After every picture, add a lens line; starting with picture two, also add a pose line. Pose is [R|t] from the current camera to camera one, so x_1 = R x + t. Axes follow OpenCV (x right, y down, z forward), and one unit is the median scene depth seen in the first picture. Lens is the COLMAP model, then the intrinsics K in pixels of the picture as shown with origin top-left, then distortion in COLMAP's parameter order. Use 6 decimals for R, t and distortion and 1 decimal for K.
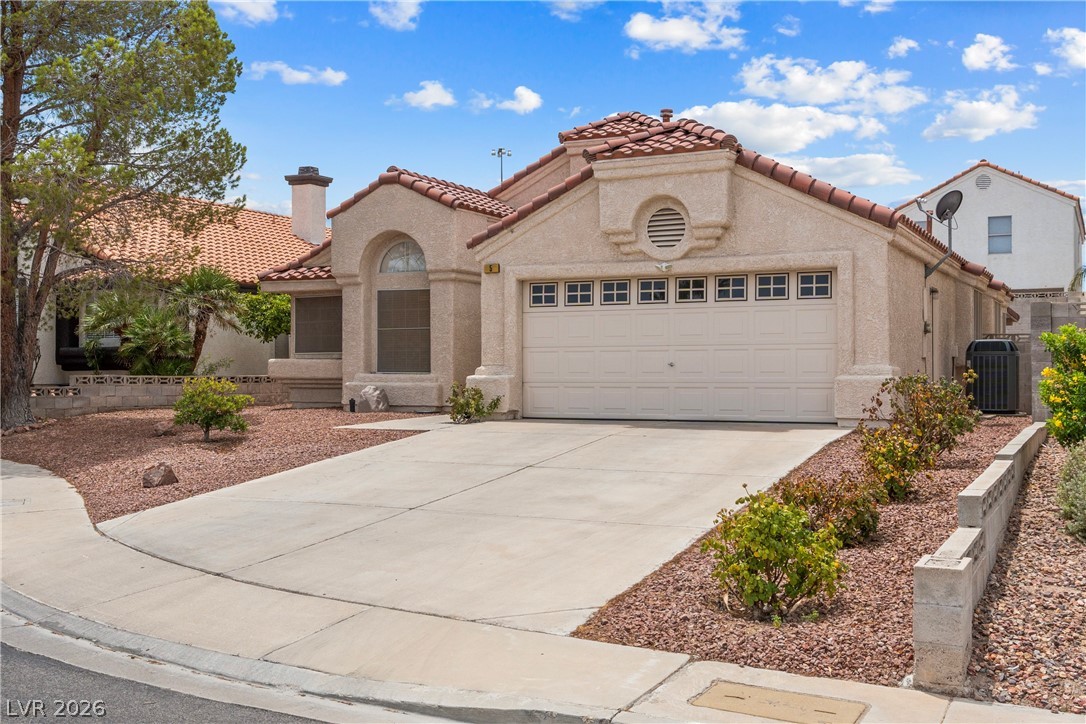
lens RADIAL K [[1160.0, 0, 543.0], [0, 1160.0, 362.0], [0, 0, 1]] dist [0.007143, 0.001973]
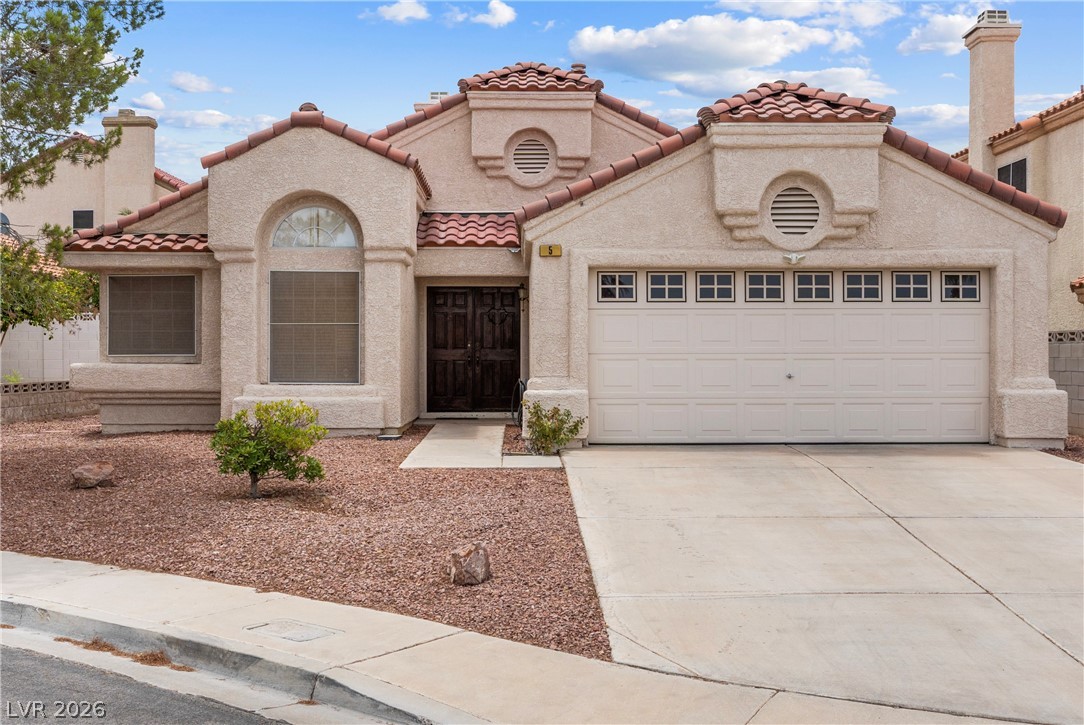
lens RADIAL K [[1268.8, 0, 542.0], [0, 1268.8, 362.5], [0, 0, 1]] dist [0.004521, -0.007763]
pose [[0.890999, -0.000051, 0.454005, -0.447526], [-0.003917, 0.999962, 0.007801, -0.013642], [-0.453988, -0.008729, 0.890965, 0.265229]]
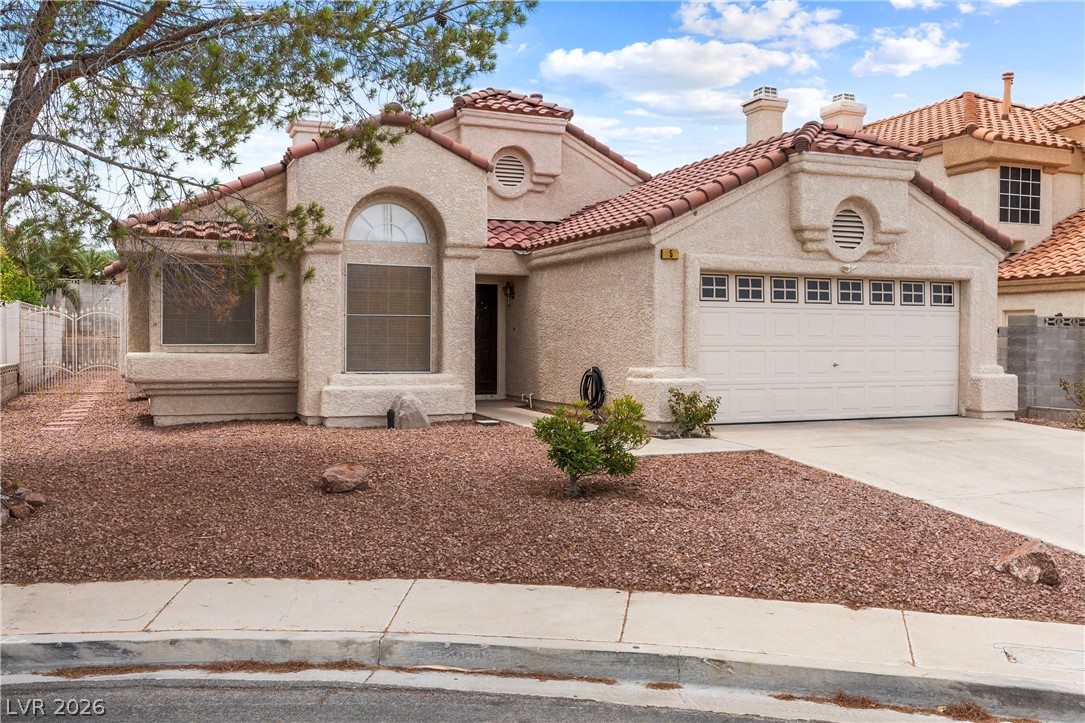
lens RADIAL K [[950.3, 0, 542.5], [0, 950.3, 361.5], [0, 0, 1]] dist [-0.004757, 0.000268]
pose [[0.658740, -0.011207, 0.752287, -0.663178], [-0.009197, 0.999694, 0.022946, -0.016817], [-0.752315, -0.022034, 0.658435, 0.630574]]
